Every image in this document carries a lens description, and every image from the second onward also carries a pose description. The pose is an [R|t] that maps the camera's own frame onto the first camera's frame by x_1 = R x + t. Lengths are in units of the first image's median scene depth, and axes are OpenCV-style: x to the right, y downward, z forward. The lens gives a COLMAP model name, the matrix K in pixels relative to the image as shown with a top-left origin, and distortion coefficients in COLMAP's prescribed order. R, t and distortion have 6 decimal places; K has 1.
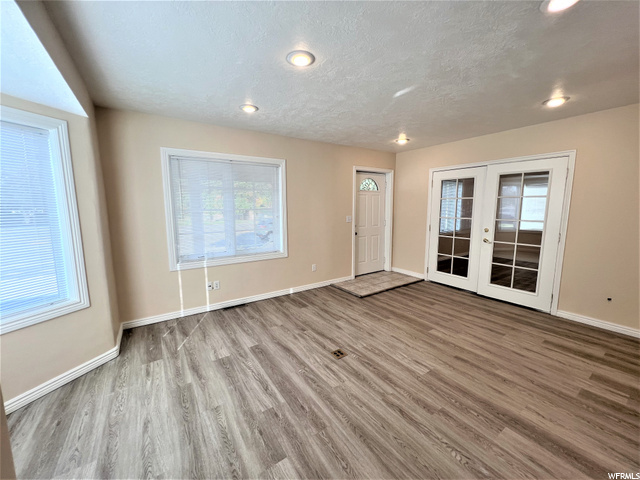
lens RADIAL K [[257.7, 0, 319.0], [0, 257.7, 240.1], [0, 0, 1]] dist [-0.007657, -0.000381]
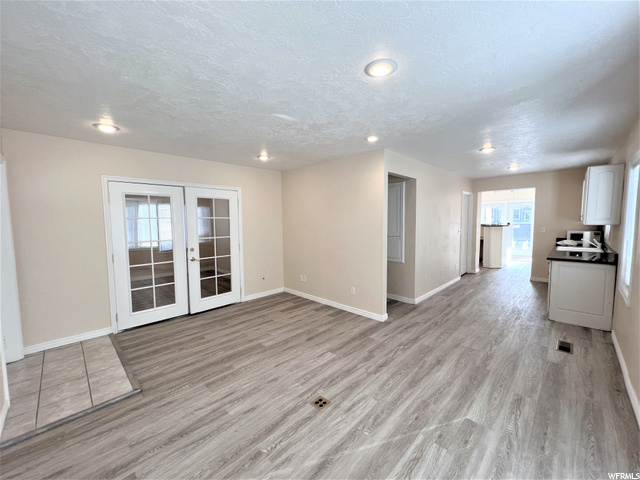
lens RADIAL K [[257.7, 0, 317.5], [0, 257.7, 238.4], [0, 0, 1]] dist [-0.007657, -0.000381]
pose [[-0.199015, -0.060562, 0.978123, -0.582990], [0.145484, 0.985203, 0.090601, -0.131964], [-0.969137, 0.160333, -0.187260, 0.897324]]
